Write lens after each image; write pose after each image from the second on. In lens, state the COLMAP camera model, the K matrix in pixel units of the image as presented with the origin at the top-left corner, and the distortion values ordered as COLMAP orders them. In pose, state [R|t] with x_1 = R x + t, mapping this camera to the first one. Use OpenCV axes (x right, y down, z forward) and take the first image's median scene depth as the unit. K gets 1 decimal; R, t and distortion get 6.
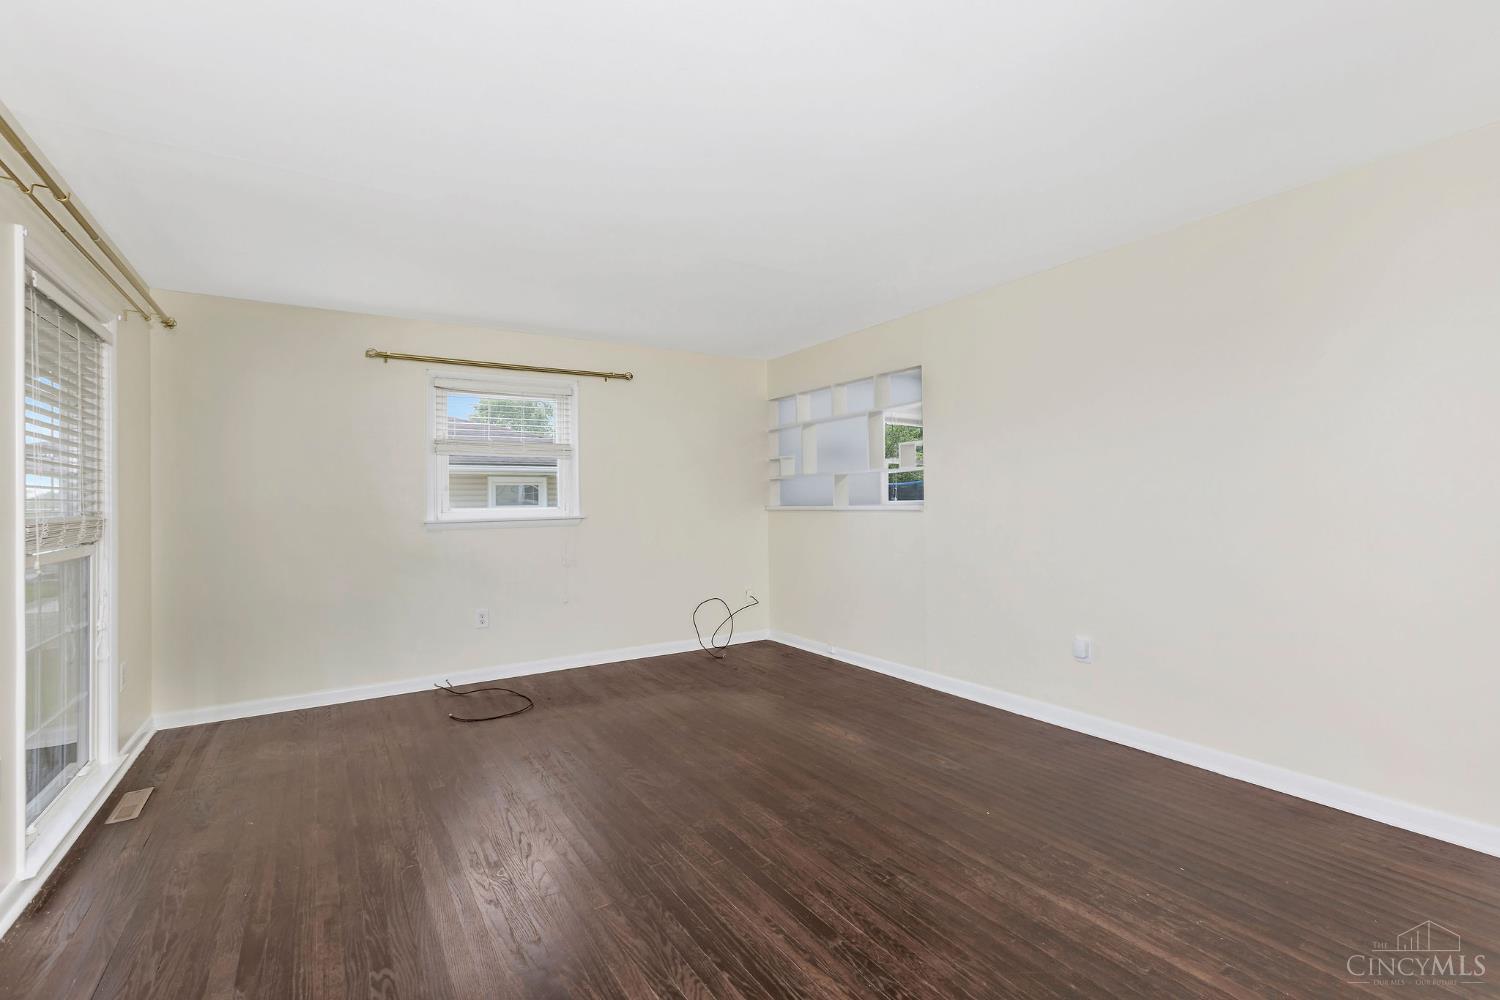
lens RADIAL K [[676.6, 0, 749.6], [0, 676.6, 493.7], [0, 0, 1]] dist [-0.002253, -0.000129]
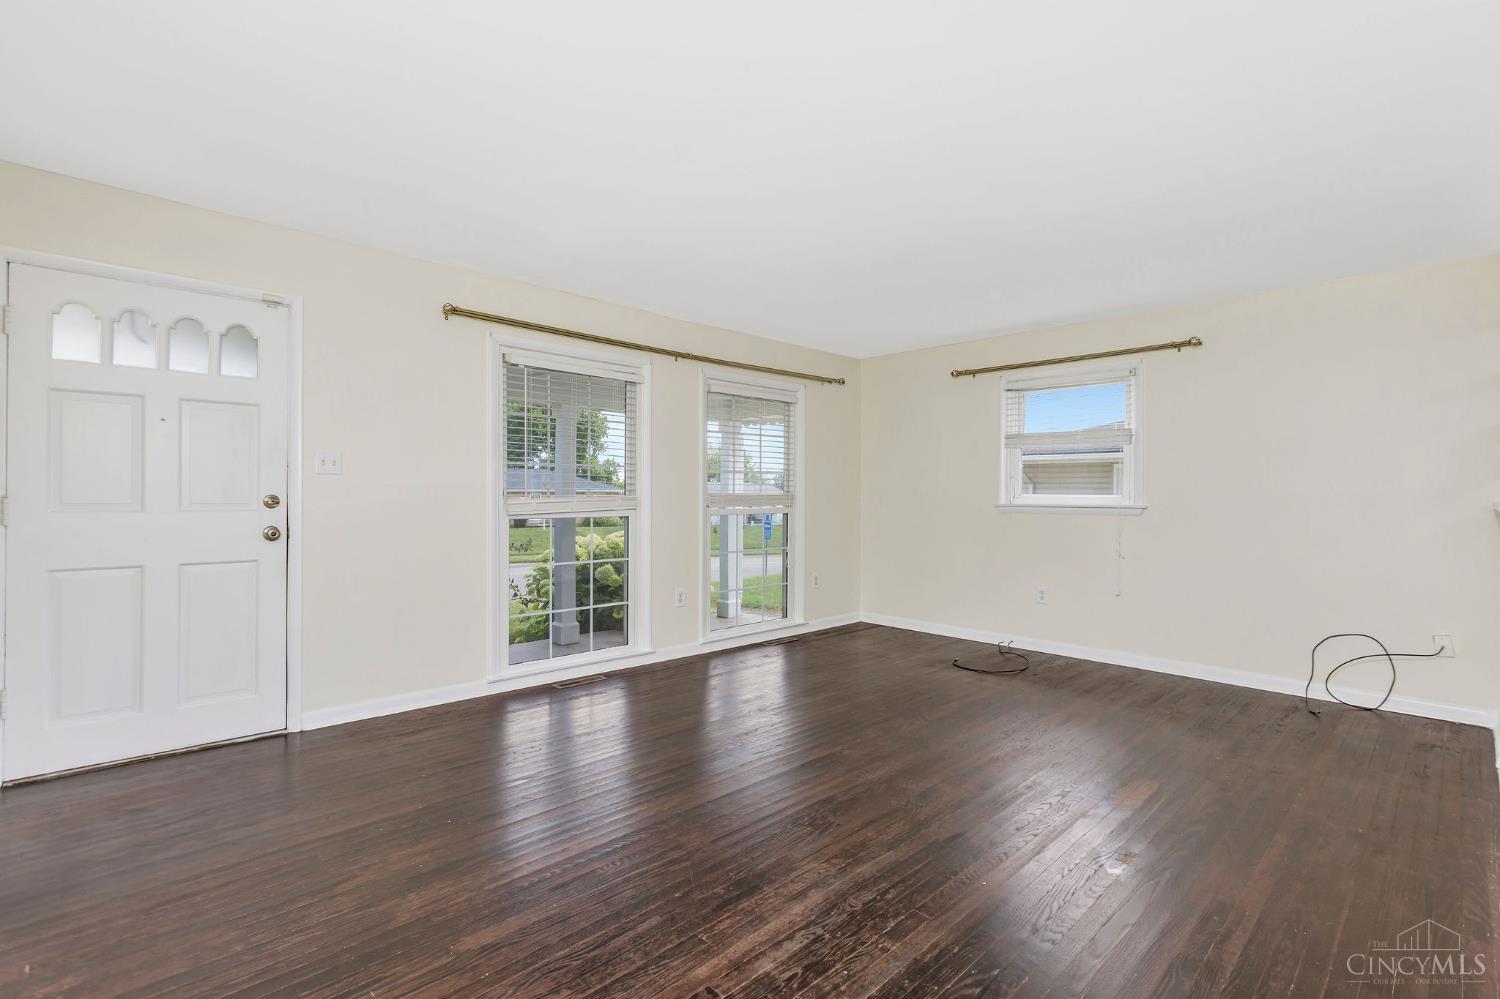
lens RADIAL K [[676.6, 0, 747.9], [0, 676.6, 495.4], [0, 0, 1]] dist [-0.002253, -0.000129]
pose [[0.196632, 0.020658, -0.980260, 0.601301], [-0.000043, 0.999778, 0.021061, -0.000126], [0.980477, -0.004099, 0.196589, 0.322578]]
